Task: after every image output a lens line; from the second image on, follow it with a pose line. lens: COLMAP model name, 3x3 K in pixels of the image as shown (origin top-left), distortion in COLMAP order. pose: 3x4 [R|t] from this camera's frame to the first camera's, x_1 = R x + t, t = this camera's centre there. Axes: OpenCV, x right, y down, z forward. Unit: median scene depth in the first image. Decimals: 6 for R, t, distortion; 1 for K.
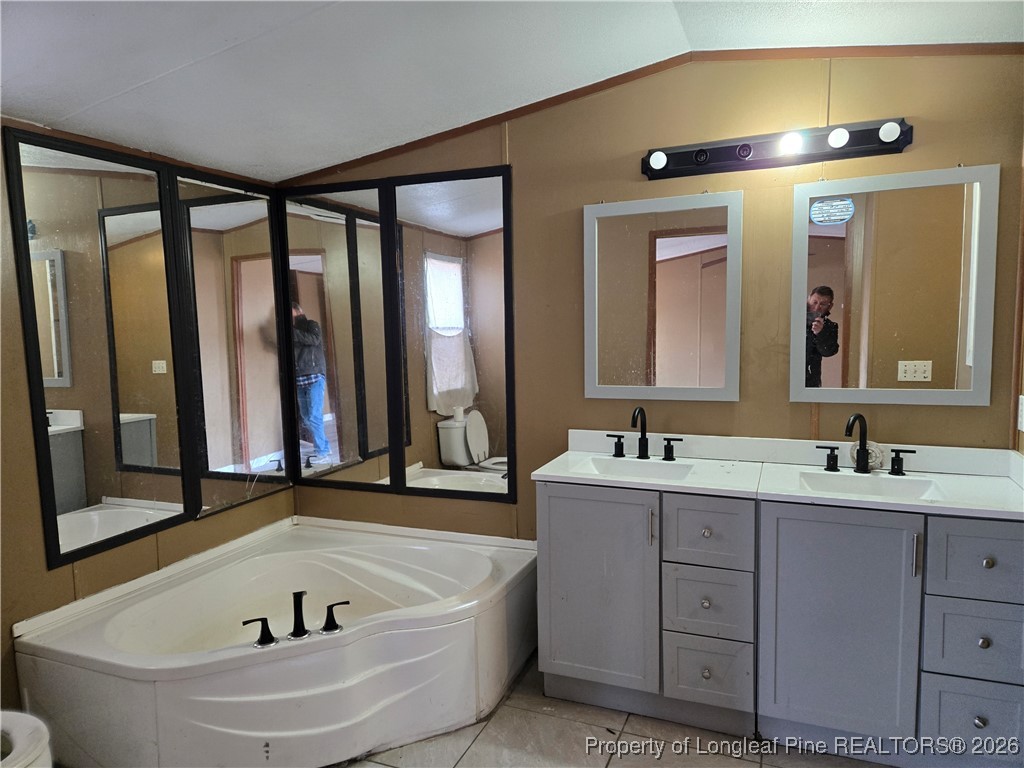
lens RADIAL K [[687.8, 0, 512.0], [0, 687.8, 384.0], [0, 0, 1]] dist [0.104441, -0.101053]
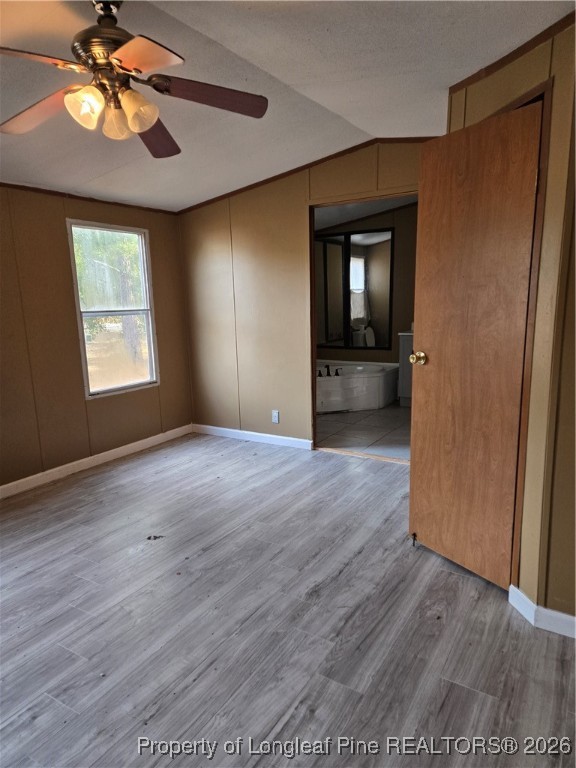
lens RADIAL K [[515.9, 0, 288.0], [0, 515.9, 384.0], [0, 0, 1]] dist [0.104441, -0.101053]
pose [[0.986971, 0.025617, -0.158849, -0.085383], [-0.012055, 0.996243, 0.085755, 0.160705], [0.160449, -0.082722, 0.983572, -1.362265]]
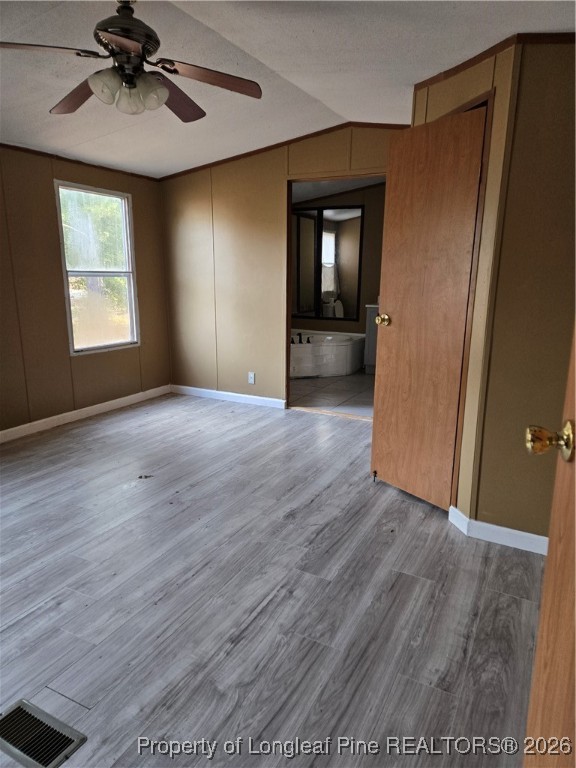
lens RADIAL K [[515.9, 0, 307.3], [0, 515.9, 379.6], [0, 0, 1]] dist [0.090374, -0.093071]
pose [[0.997183, 0.048897, -0.056880, -0.093765], [-0.041690, 0.991698, 0.121645, 0.191072], [0.062356, -0.118931, 0.990943, -1.505600]]
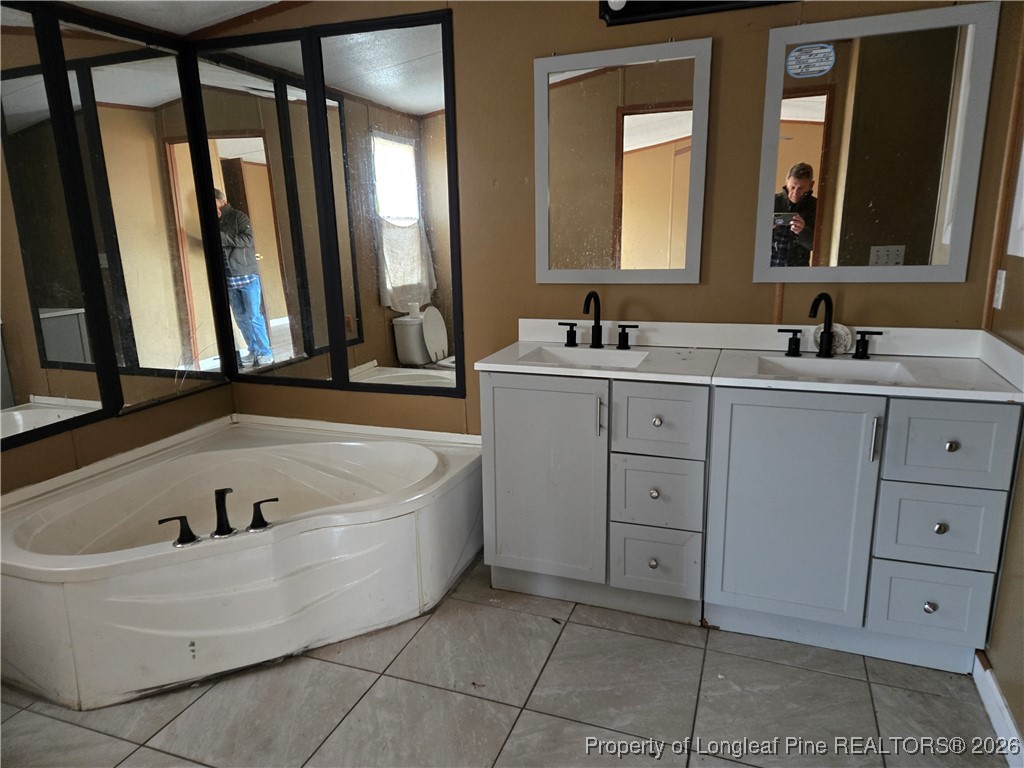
lens RADIAL K [[687.8, 0, 512.0], [0, 687.8, 384.0], [0, 0, 1]] dist [0.104441, -0.101053]
pose [[0.999327, -0.008342, 0.035717, 0.042559], [0.003444, 0.990832, 0.135056, 0.031009], [-0.036516, -0.134842, 0.990194, 0.075451]]
